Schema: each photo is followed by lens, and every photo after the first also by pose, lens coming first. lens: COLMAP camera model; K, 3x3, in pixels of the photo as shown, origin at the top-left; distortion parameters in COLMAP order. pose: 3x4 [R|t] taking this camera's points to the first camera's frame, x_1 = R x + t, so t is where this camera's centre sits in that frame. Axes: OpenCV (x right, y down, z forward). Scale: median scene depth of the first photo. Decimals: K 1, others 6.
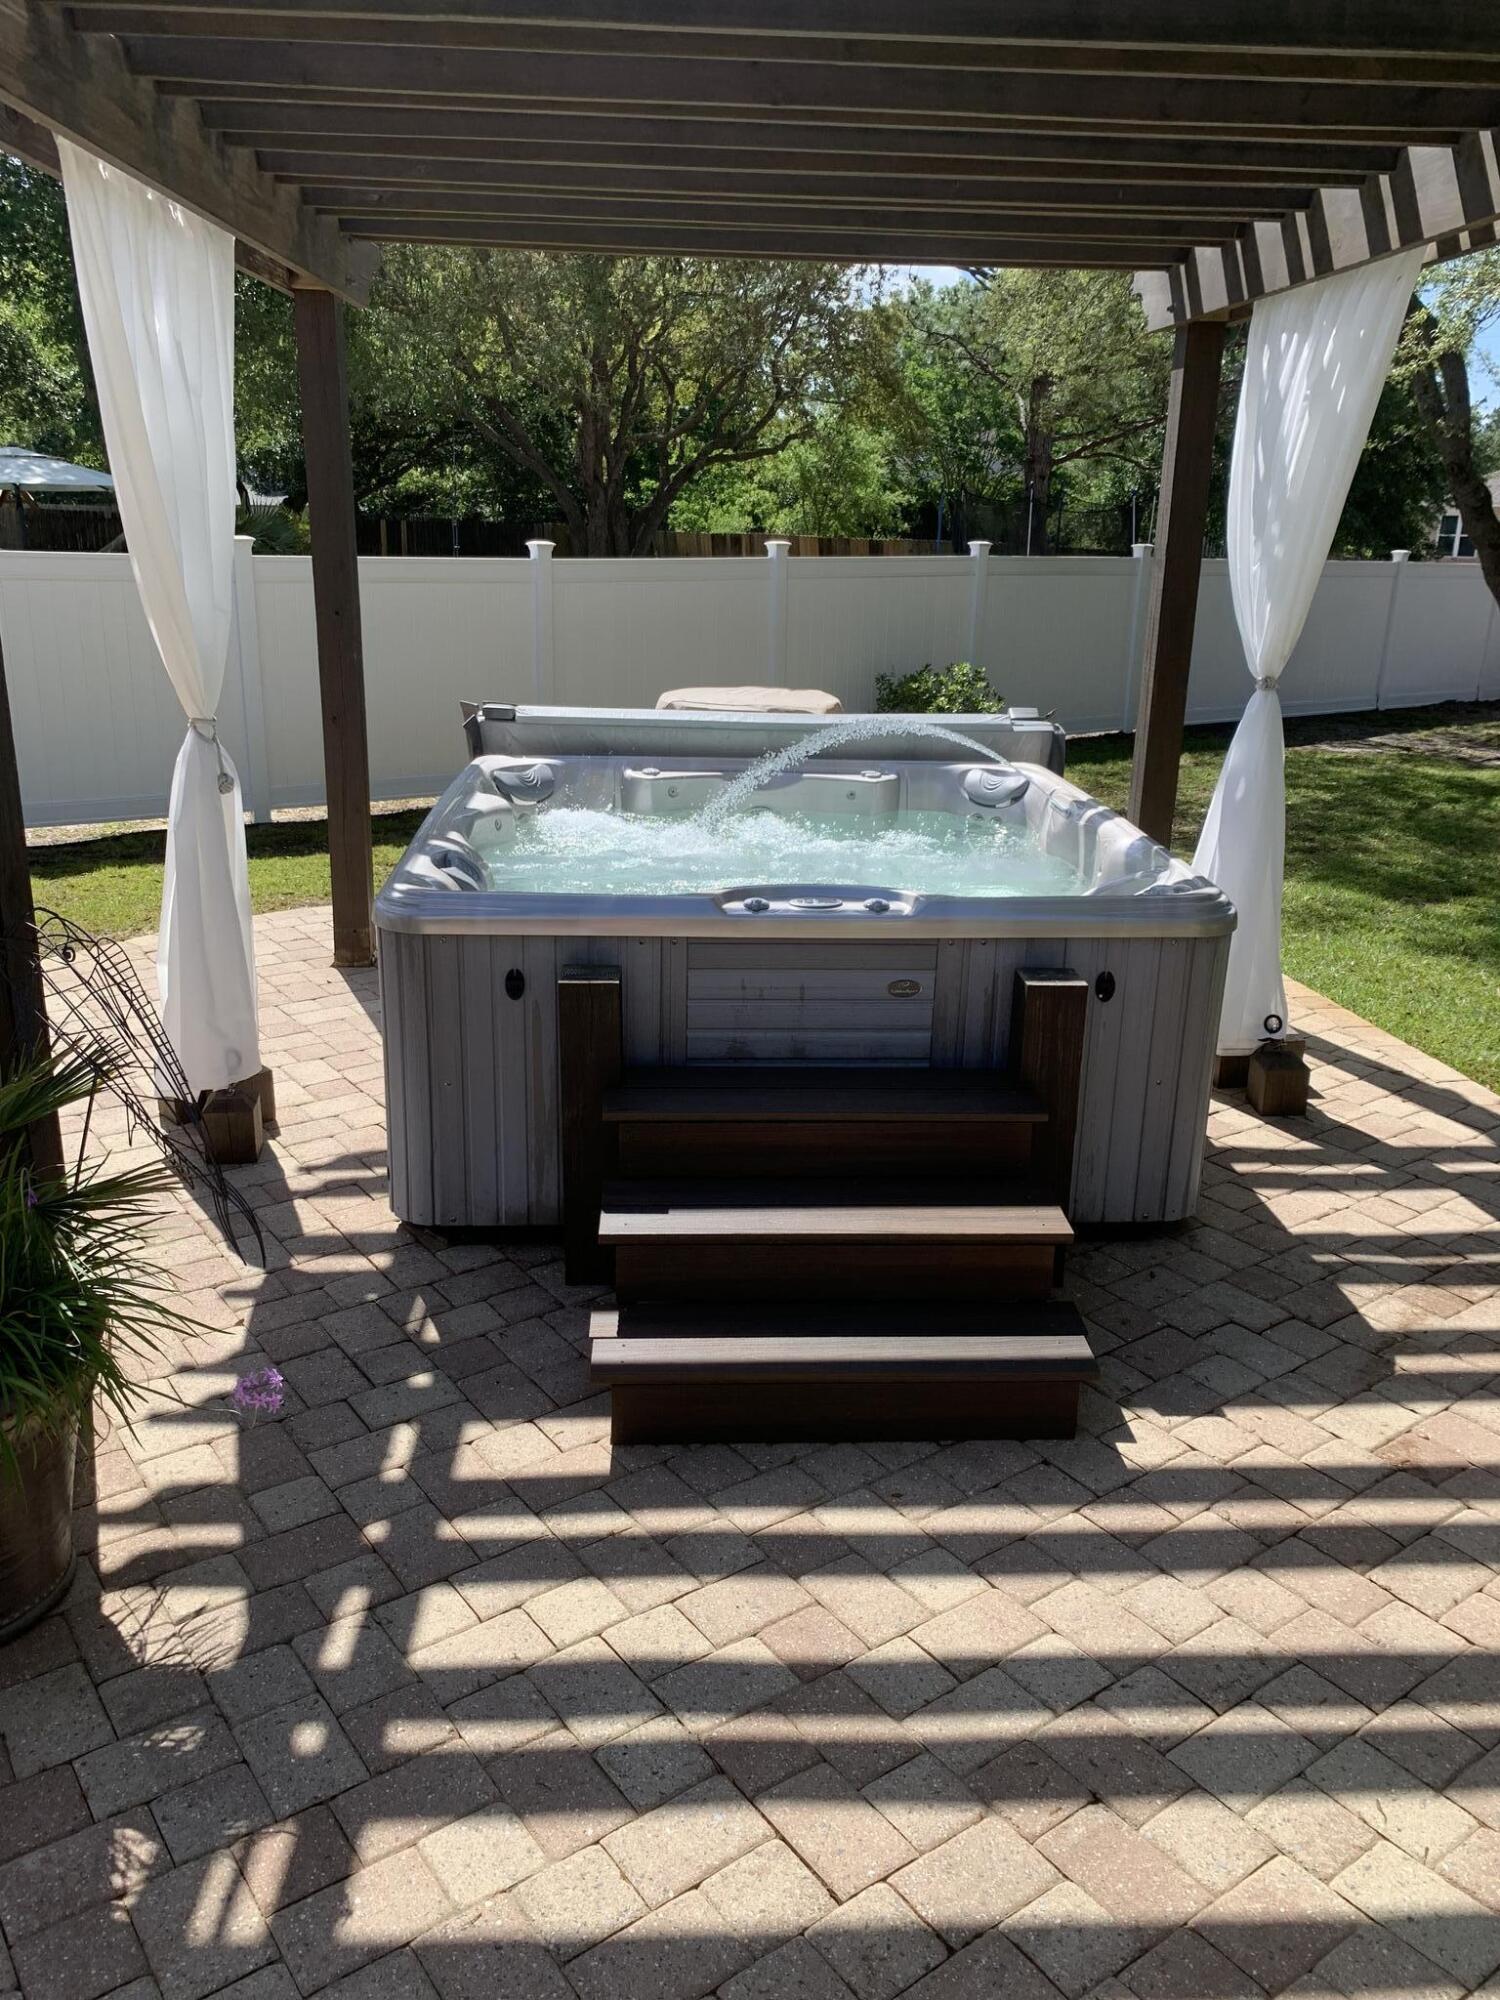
lens RADIAL K [[1528.9, 0, 750.0], [0, 1528.9, 1000.0], [0, 0, 1]] dist [0.008103, 0.000107]
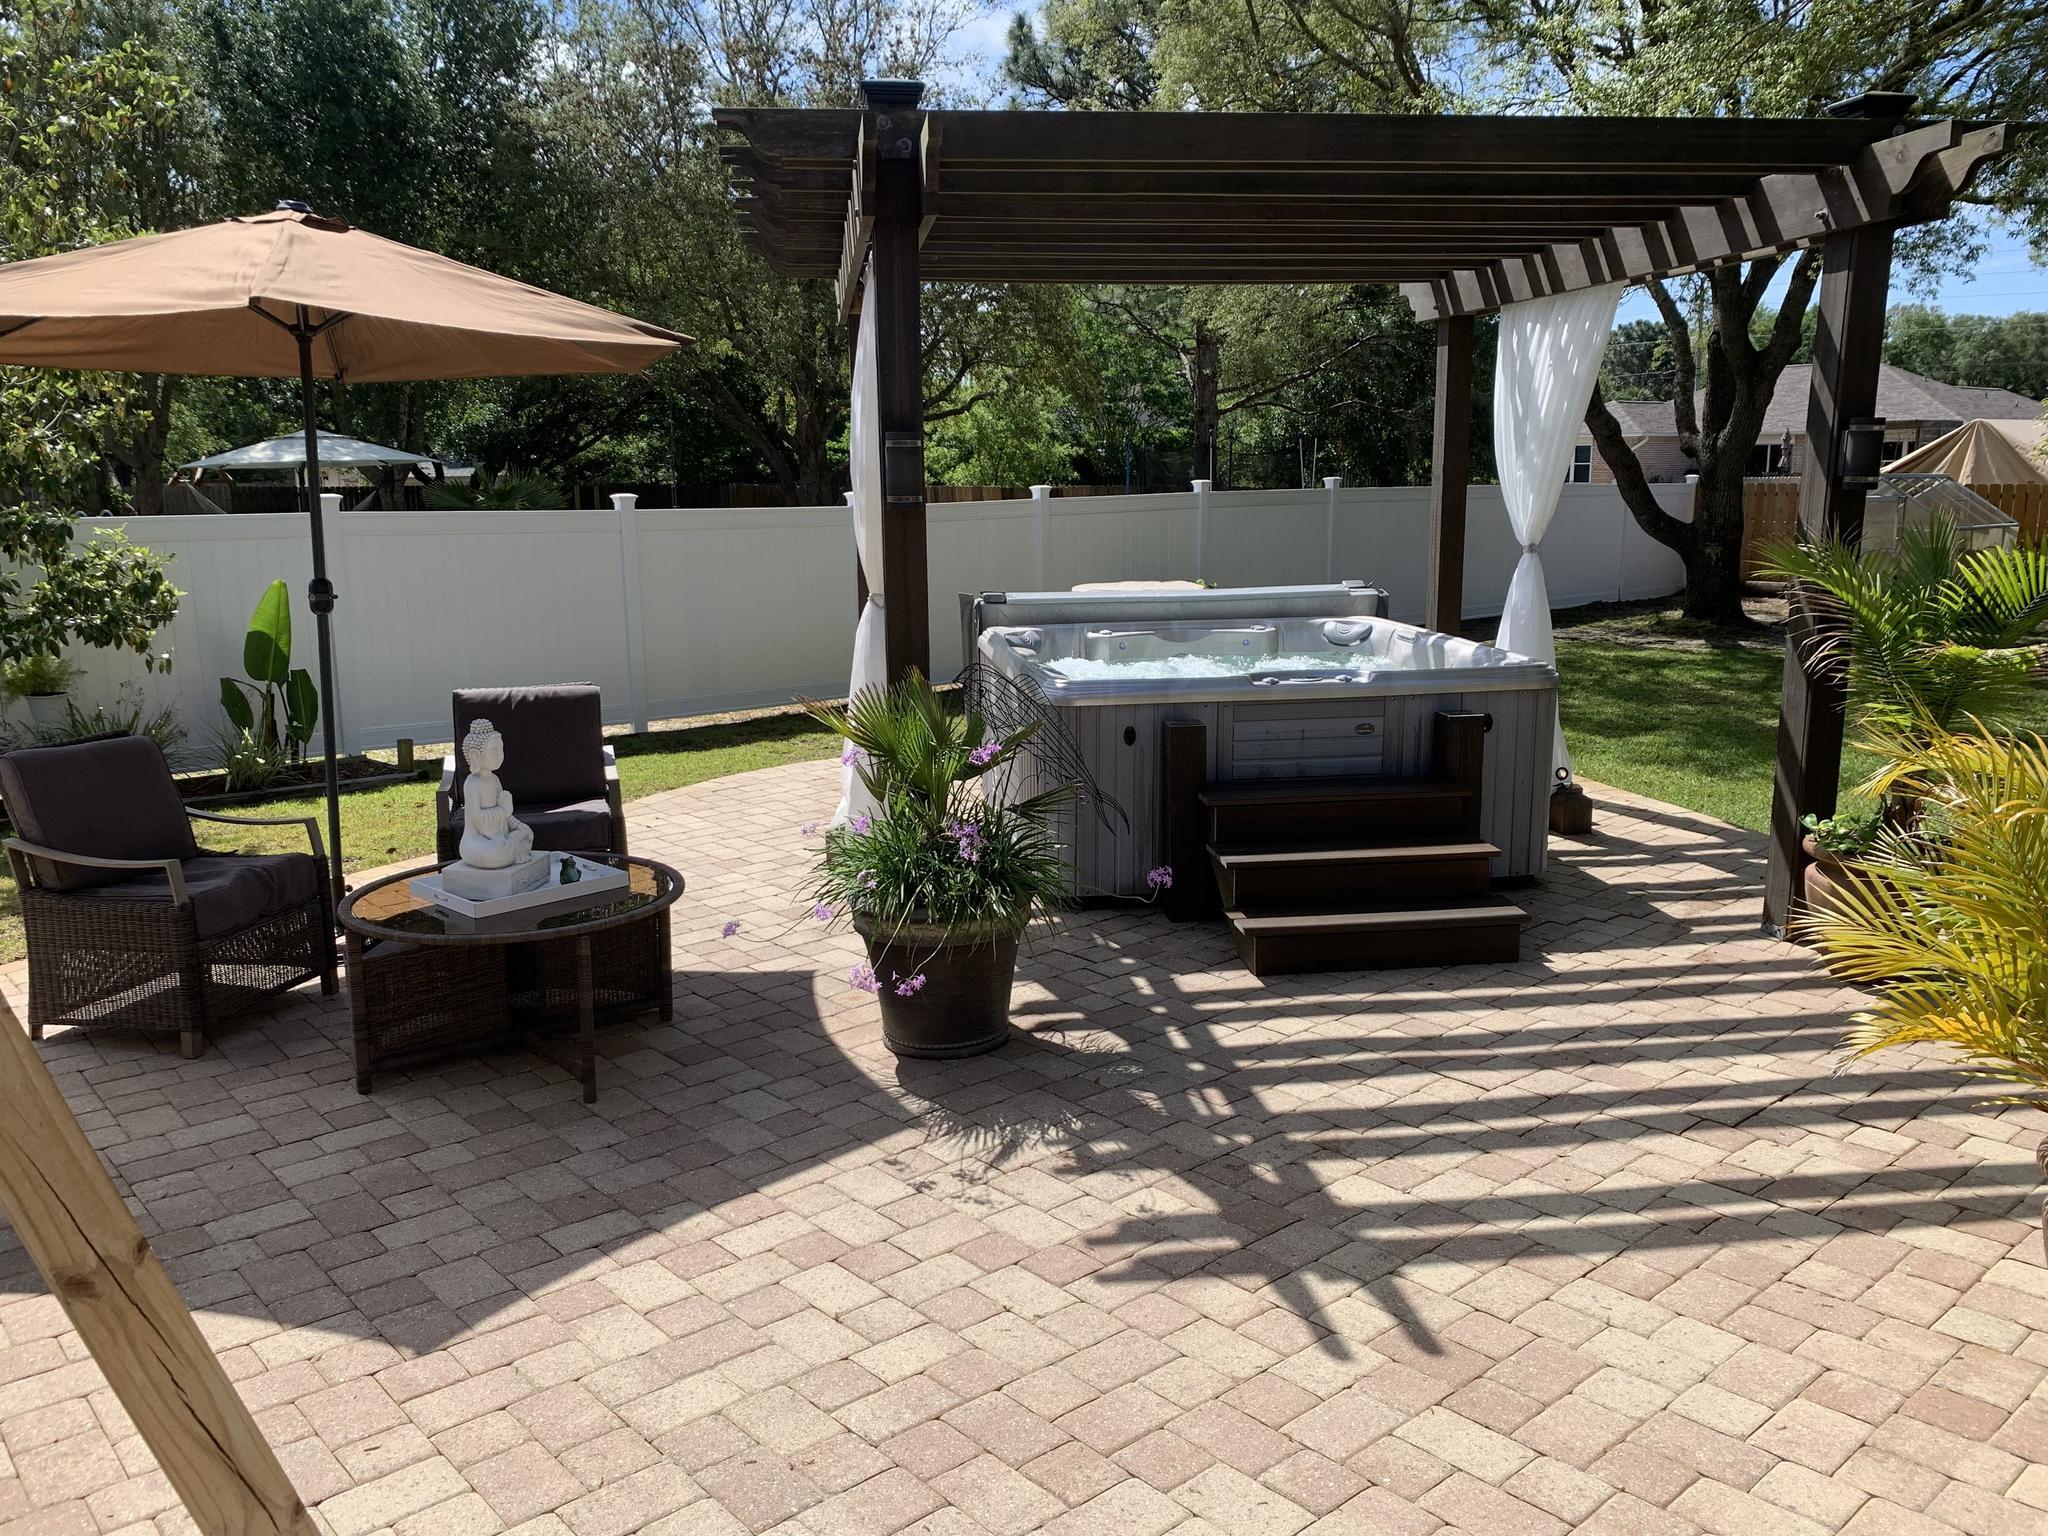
lens RADIAL K [[1560.1, 0, 1009.0], [0, 1560.1, 755.3], [0, 0, 1]] dist [0.067440, -0.136808]
pose [[0.995946, -0.049190, 0.075306, -0.319246], [0.058325, 0.990521, -0.124360, 0.162803], [-0.068475, 0.128248, 0.989375, -0.484814]]
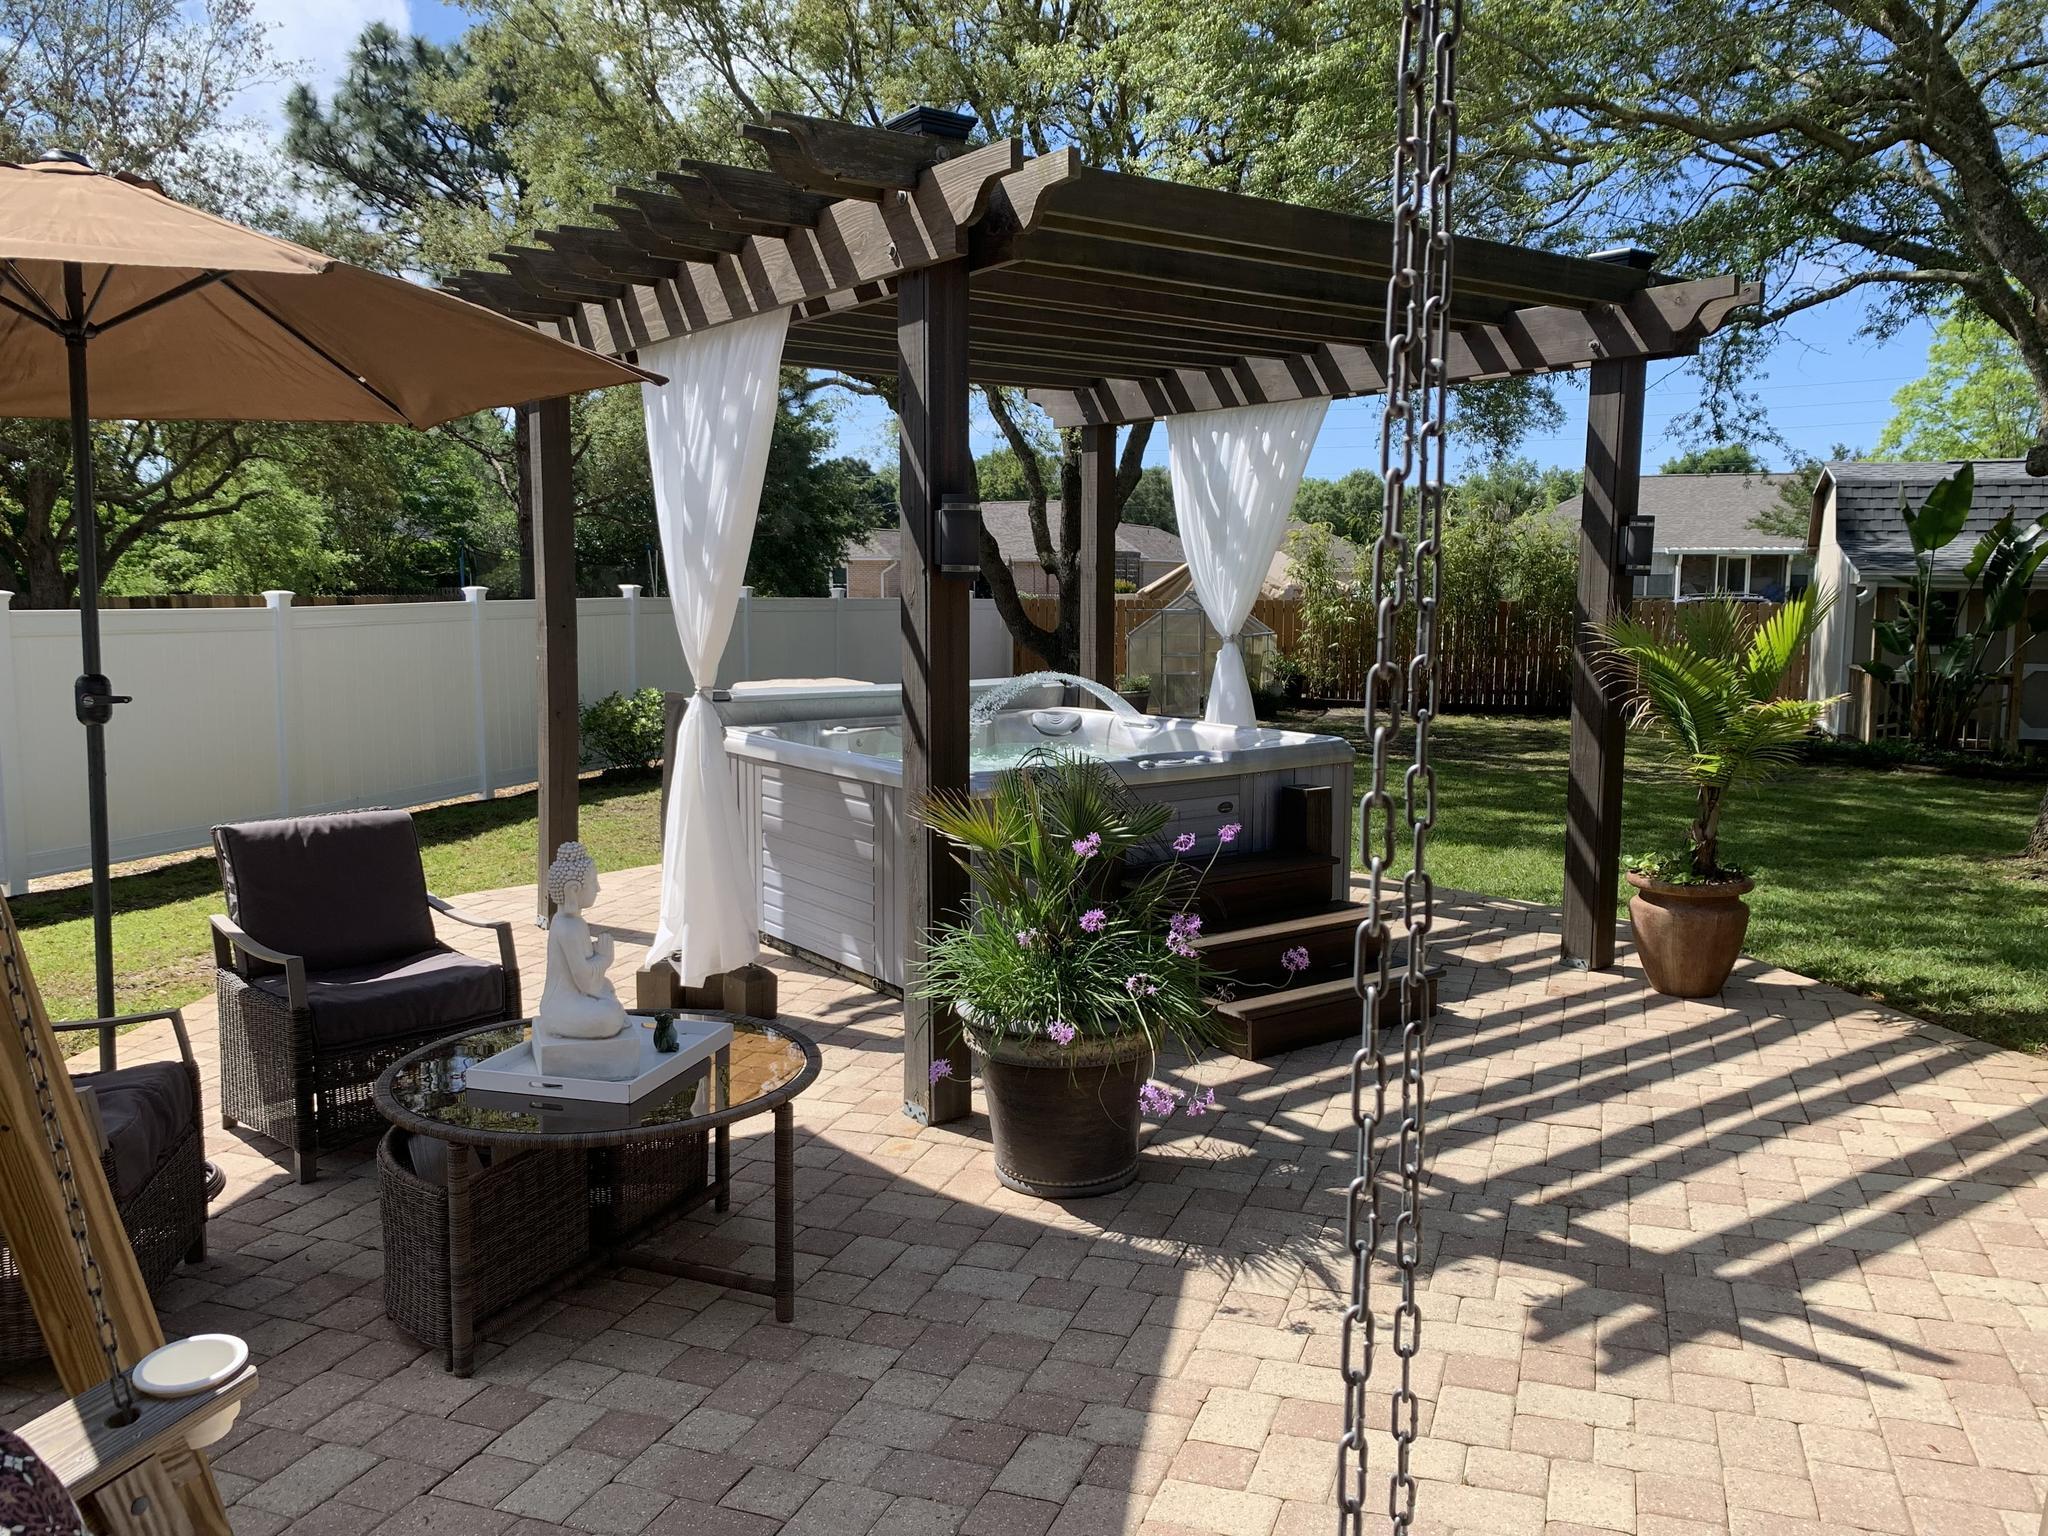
lens RADIAL K [[1565.5, 0, 1027.3], [0, 1565.5, 750.9], [0, 0, 1]] dist [0.008103, 0.000107]
pose [[0.834049, -0.081361, 0.545657, -0.789291], [0.185833, 0.972698, -0.139015, 0.100977], [-0.519449, 0.217346, 0.826398, -0.230923]]
